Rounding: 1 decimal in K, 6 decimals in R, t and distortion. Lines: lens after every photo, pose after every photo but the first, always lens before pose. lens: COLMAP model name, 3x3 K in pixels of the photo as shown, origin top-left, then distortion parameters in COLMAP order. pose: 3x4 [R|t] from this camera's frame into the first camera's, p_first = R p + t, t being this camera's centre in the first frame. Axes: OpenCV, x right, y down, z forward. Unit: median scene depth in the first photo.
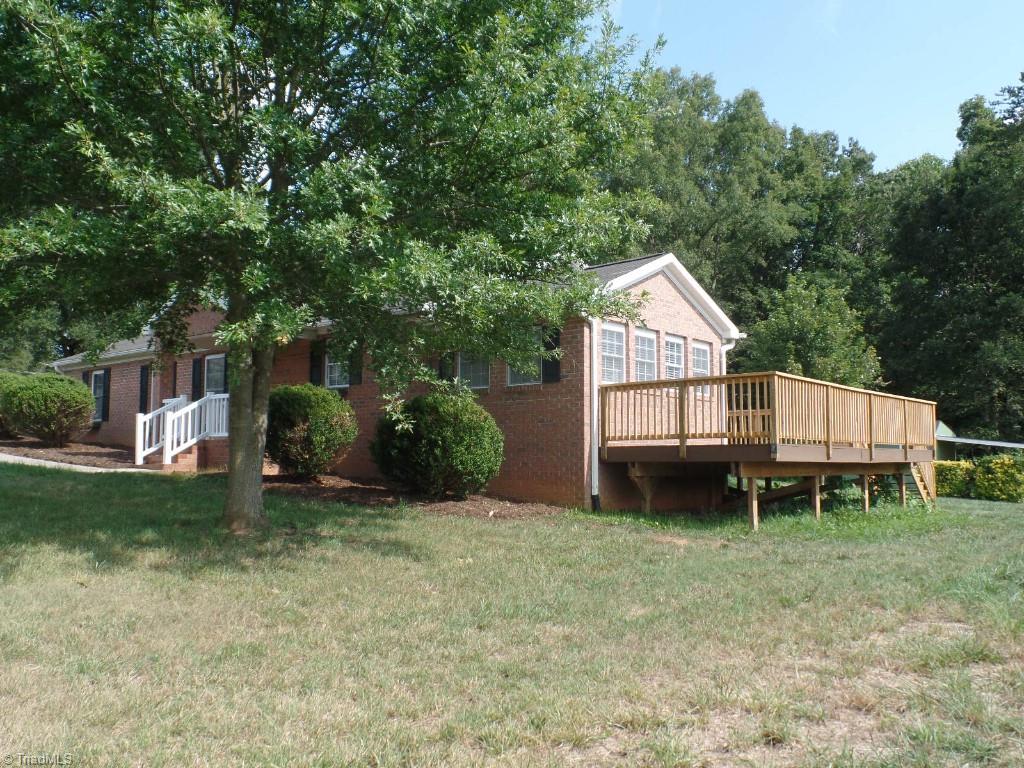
lens RADIAL K [[873.9, 0, 510.7], [0, 873.9, 385.2], [0, 0, 1]] dist [-0.004559, -0.005259]
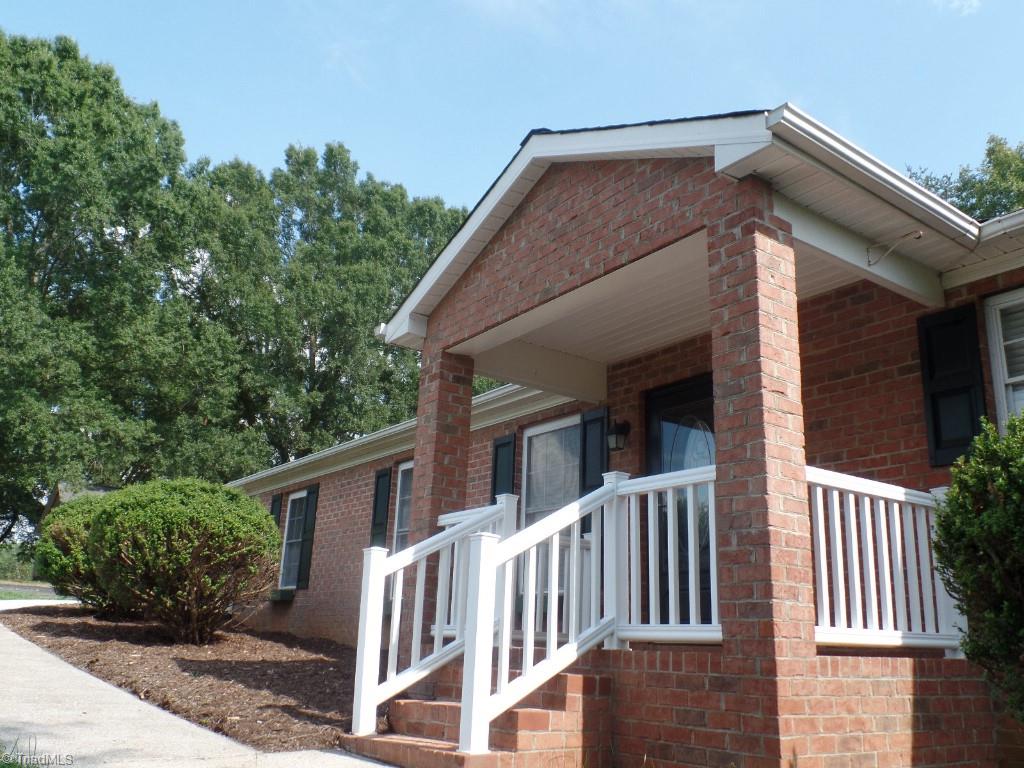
lens RADIAL K [[873.9, 0, 513.5], [0, 873.9, 385.5], [0, 0, 1]] dist [-0.004559, -0.005259]
pose [[0.972224, -0.032226, -0.231823, -0.263370], [-0.017078, 0.978068, -0.207585, 0.033532], [0.233428, 0.205779, 0.950351, 0.613237]]
